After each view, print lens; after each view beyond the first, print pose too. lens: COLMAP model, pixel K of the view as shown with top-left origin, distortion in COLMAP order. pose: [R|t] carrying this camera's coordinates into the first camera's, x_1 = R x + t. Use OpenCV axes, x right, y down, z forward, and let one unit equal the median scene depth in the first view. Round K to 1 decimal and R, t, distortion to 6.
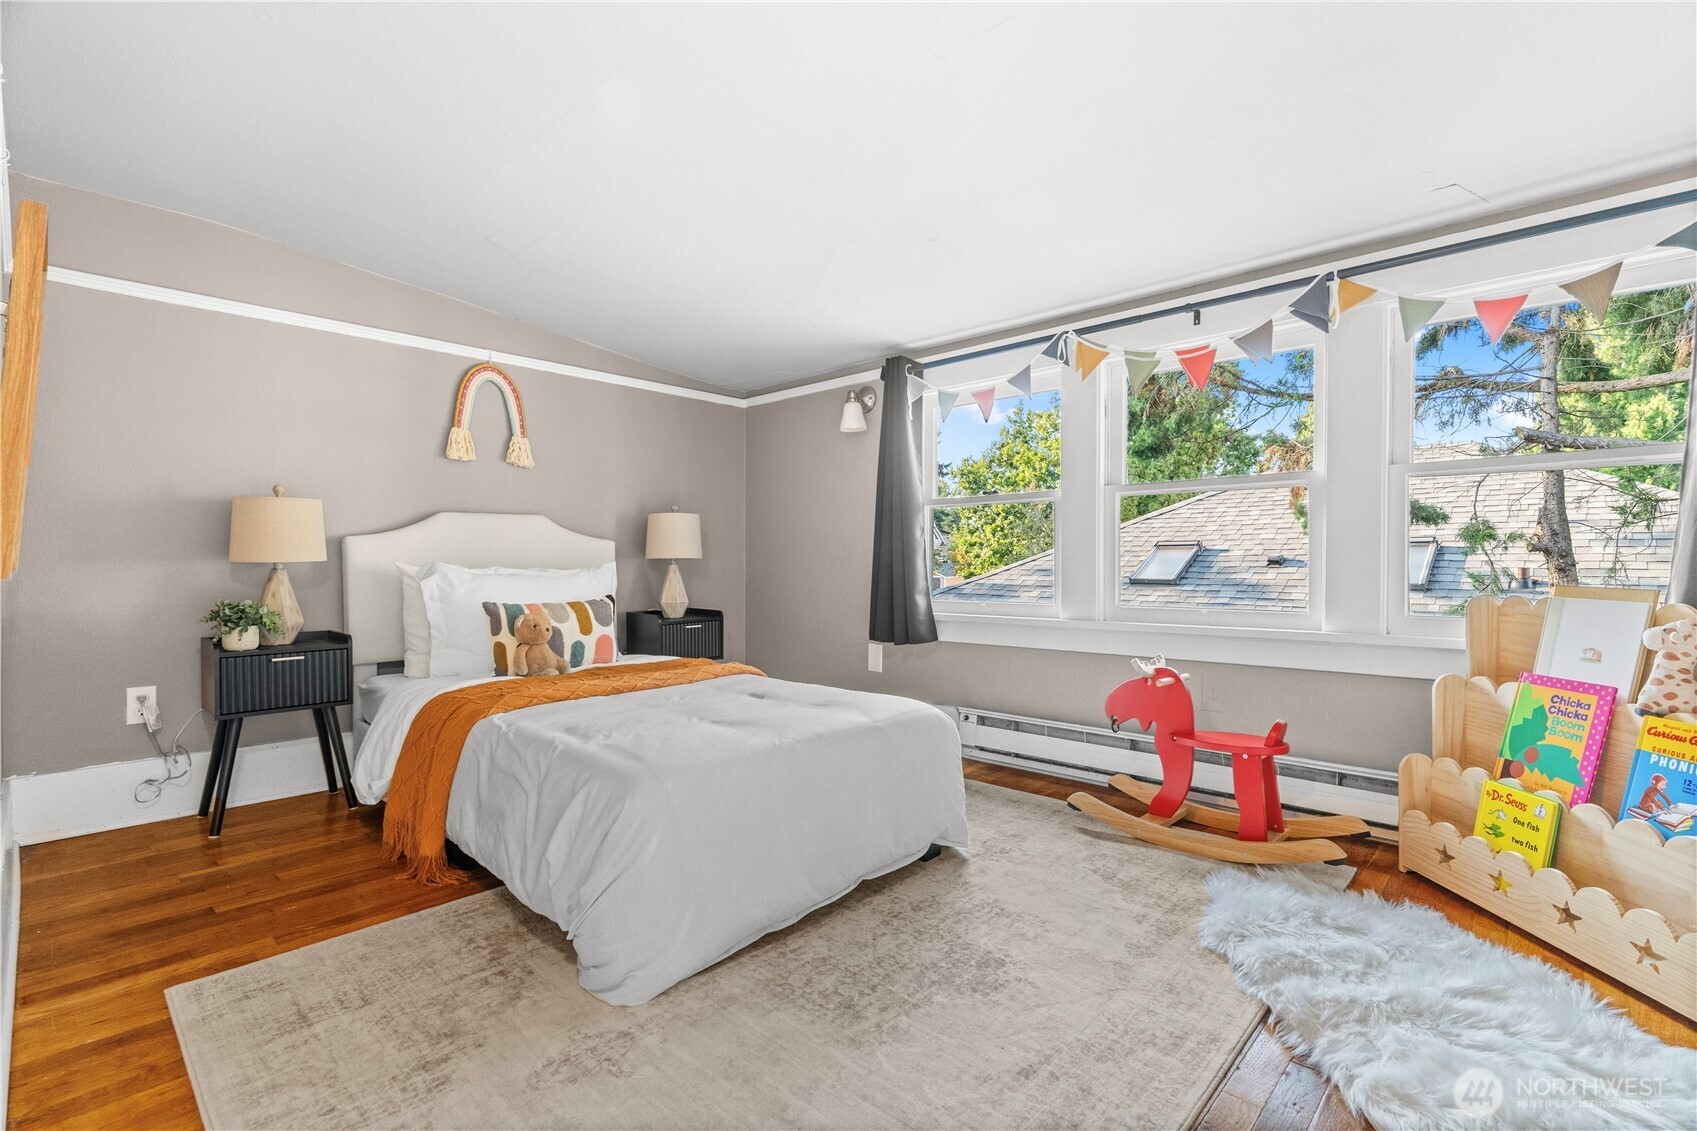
lens RADIAL K [[777.1, 0, 858.6], [0, 777.1, 563.0], [0, 0, 1]] dist [0.002849, 0.000370]
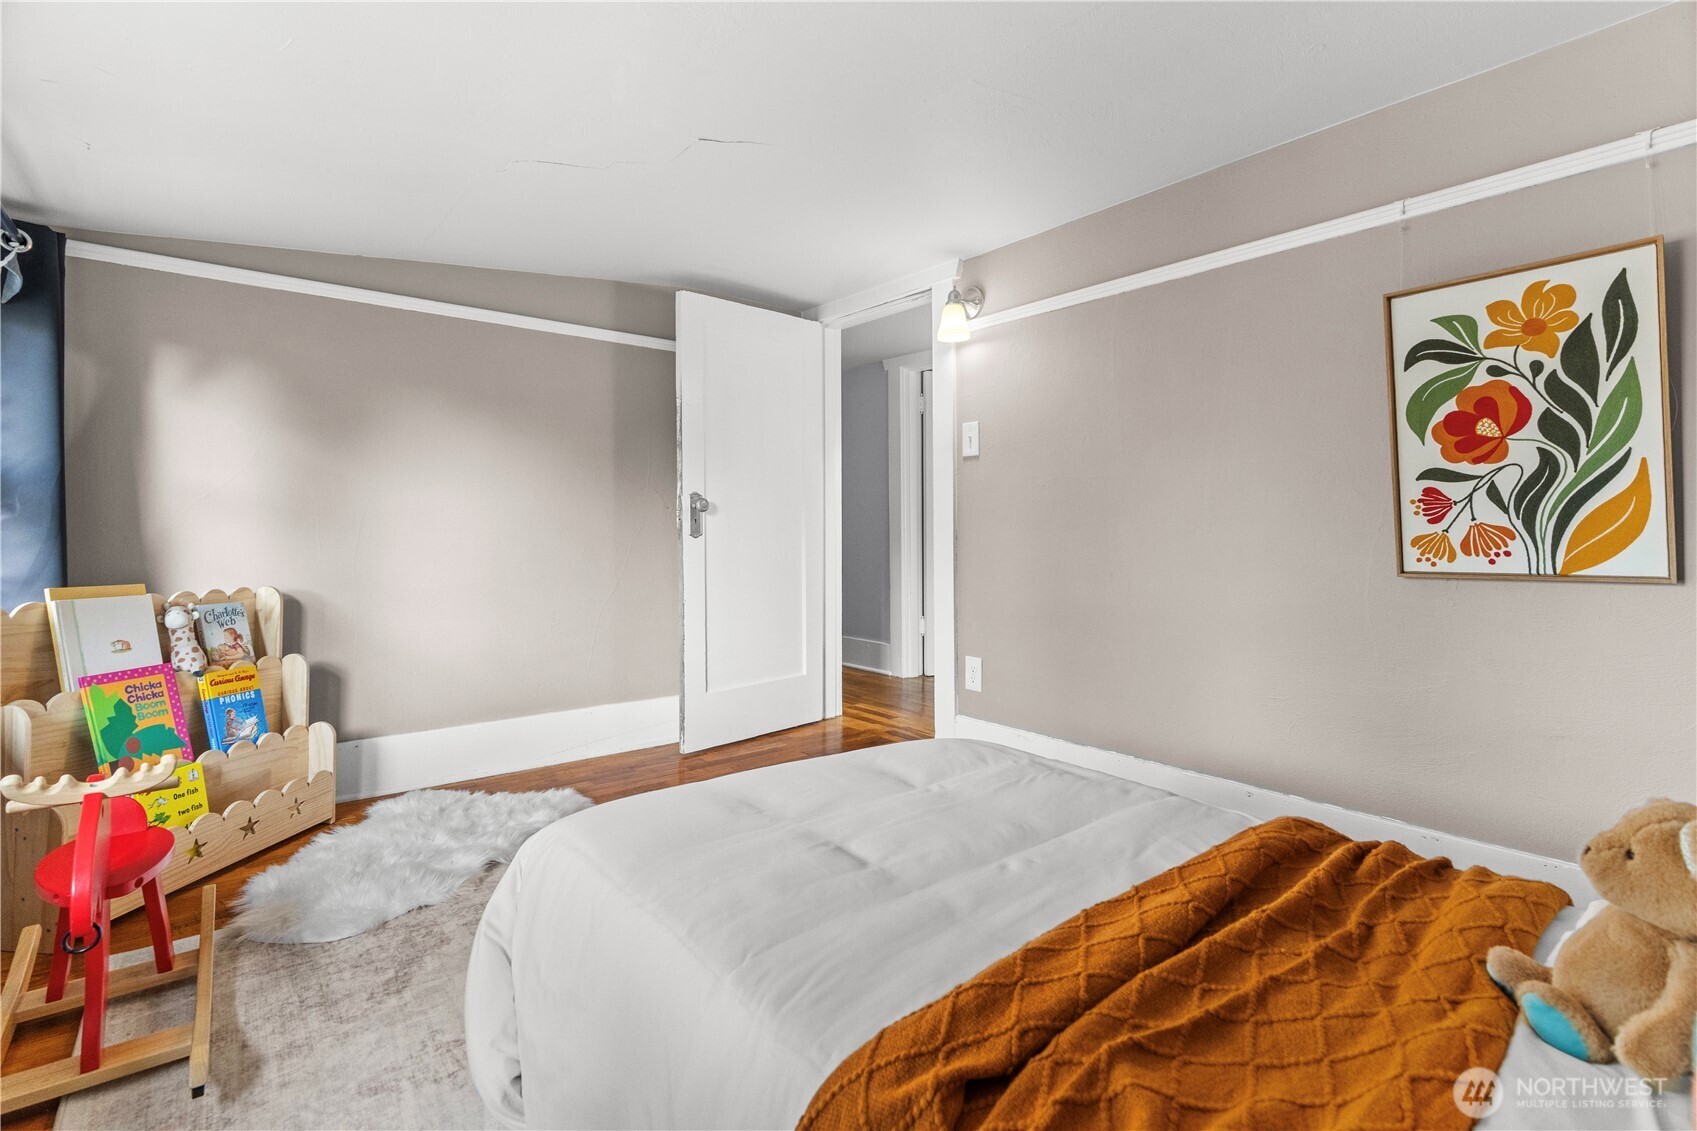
lens RADIAL K [[777.1, 0, 858.6], [0, 777.1, 563.0], [0, 0, 1]] dist [0.002849, 0.000370]
pose [[-0.991877, 0.003164, 0.127159, -0.265936], [0.008040, 0.999251, 0.037847, -0.036370], [-0.126944, 0.038562, -0.991160, 1.988354]]
